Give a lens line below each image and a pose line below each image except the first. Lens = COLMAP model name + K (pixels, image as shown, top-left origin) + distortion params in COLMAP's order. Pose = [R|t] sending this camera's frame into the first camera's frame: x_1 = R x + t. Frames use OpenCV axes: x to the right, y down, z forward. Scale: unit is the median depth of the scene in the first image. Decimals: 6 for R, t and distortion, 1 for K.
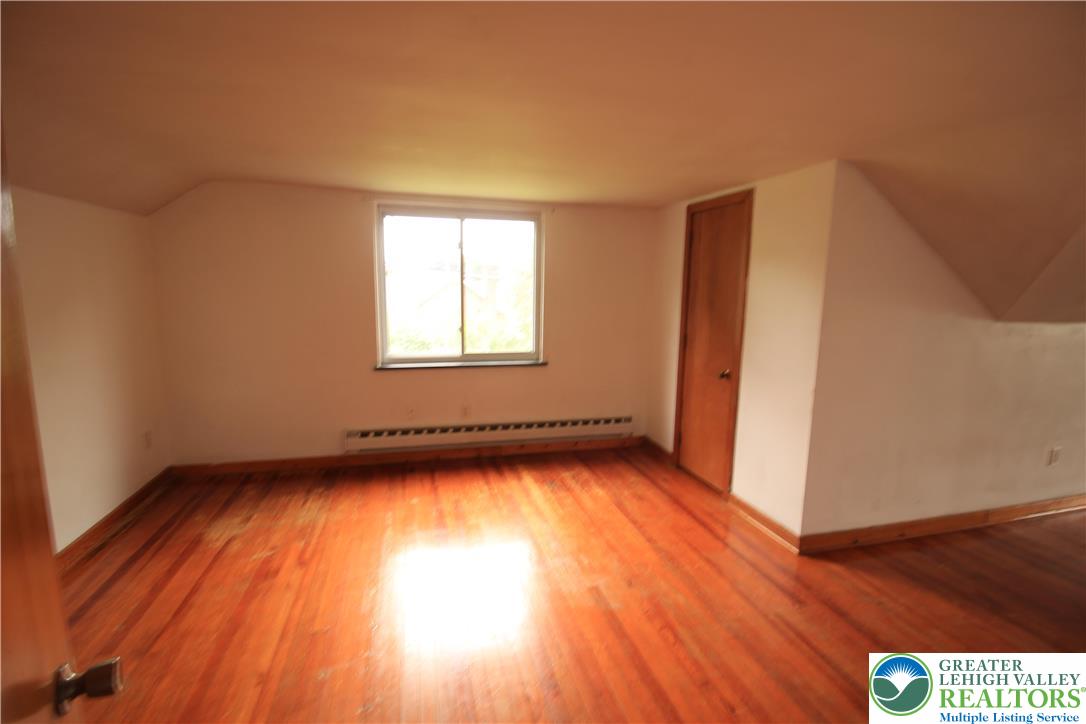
lens RADIAL K [[514.5, 0, 547.4], [0, 514.5, 365.9], [0, 0, 1]] dist [-0.001669, -0.014082]
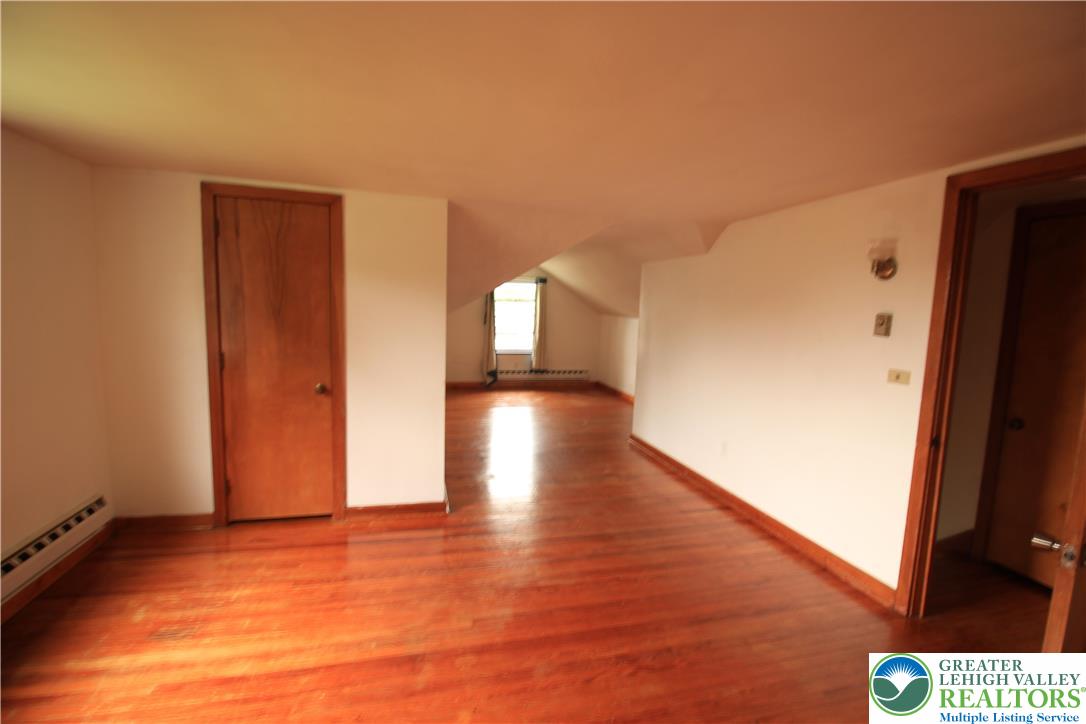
lens RADIAL K [[514.5, 0, 547.4], [0, 514.5, 365.9], [0, 0, 1]] dist [-0.001669, -0.014082]
pose [[-0.001969, -0.142009, 0.989863, -0.604847], [0.111089, 0.983707, 0.141347, -0.118527], [-0.993808, 0.110241, 0.013838, 0.622715]]
